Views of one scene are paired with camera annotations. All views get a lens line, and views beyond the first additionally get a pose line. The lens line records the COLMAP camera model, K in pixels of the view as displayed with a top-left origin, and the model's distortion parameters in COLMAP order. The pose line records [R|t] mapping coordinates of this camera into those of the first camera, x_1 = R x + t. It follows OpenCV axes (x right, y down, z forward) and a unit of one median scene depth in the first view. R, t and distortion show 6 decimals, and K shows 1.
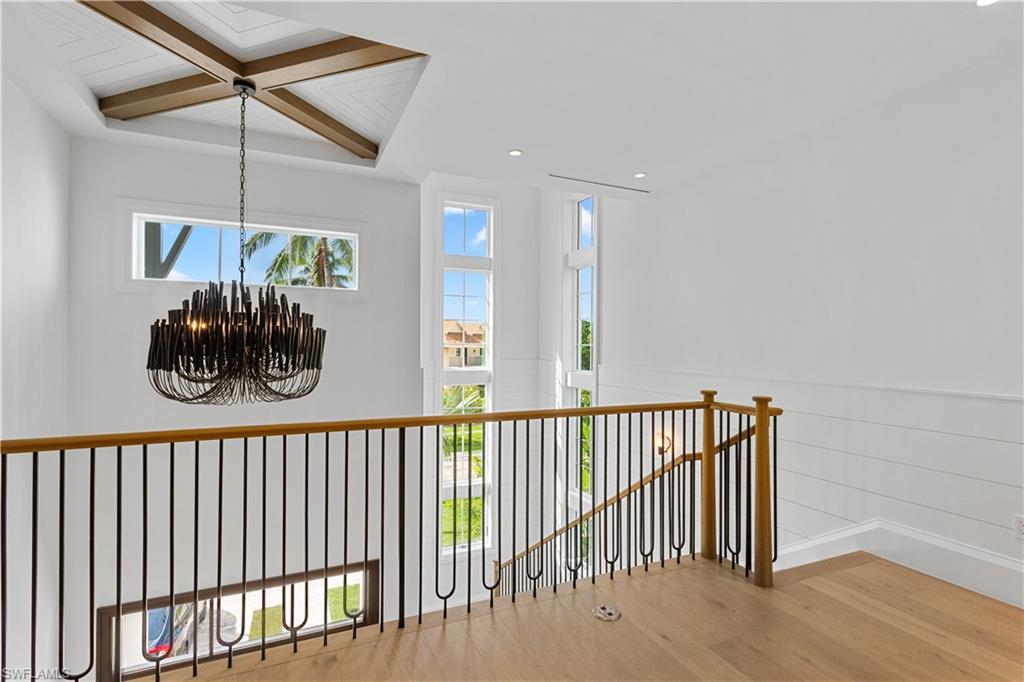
lens RADIAL K [[494.8, 0, 512.4], [0, 494.8, 340.4], [0, 0, 1]] dist [0.006714, 0.001819]
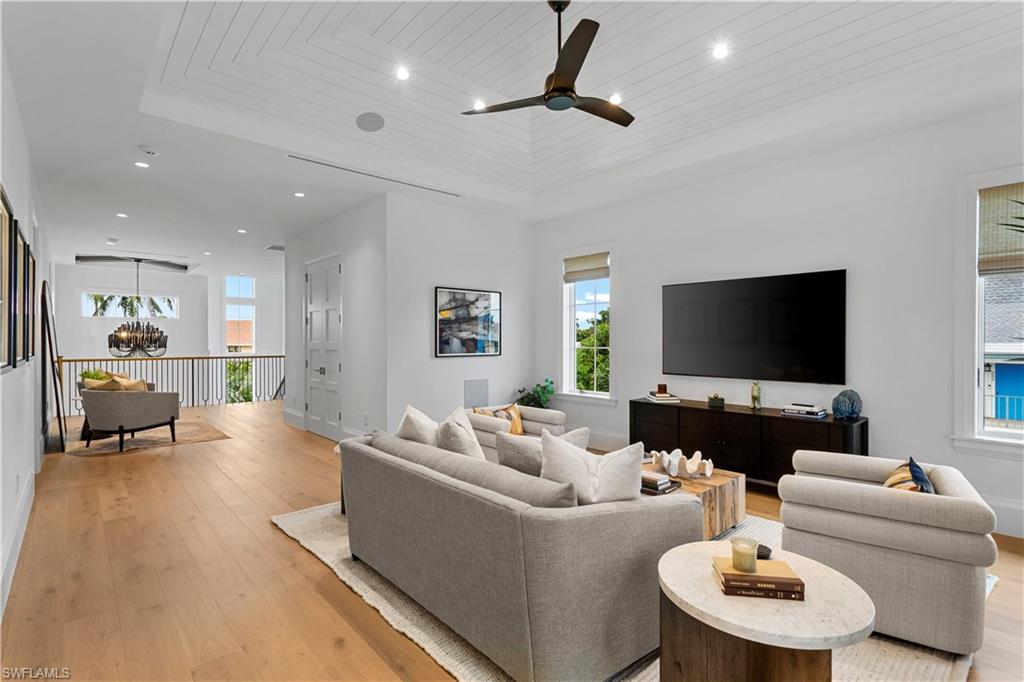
lens RADIAL K [[494.8, 0, 512.0], [0, 494.8, 340.7], [0, 0, 1]] dist [0.006714, 0.001819]
pose [[0.955503, -0.003104, 0.294965, 0.867708], [0.002575, 0.999994, 0.002181, 0.009278], [-0.294970, -0.001325, 0.955506, -2.957120]]
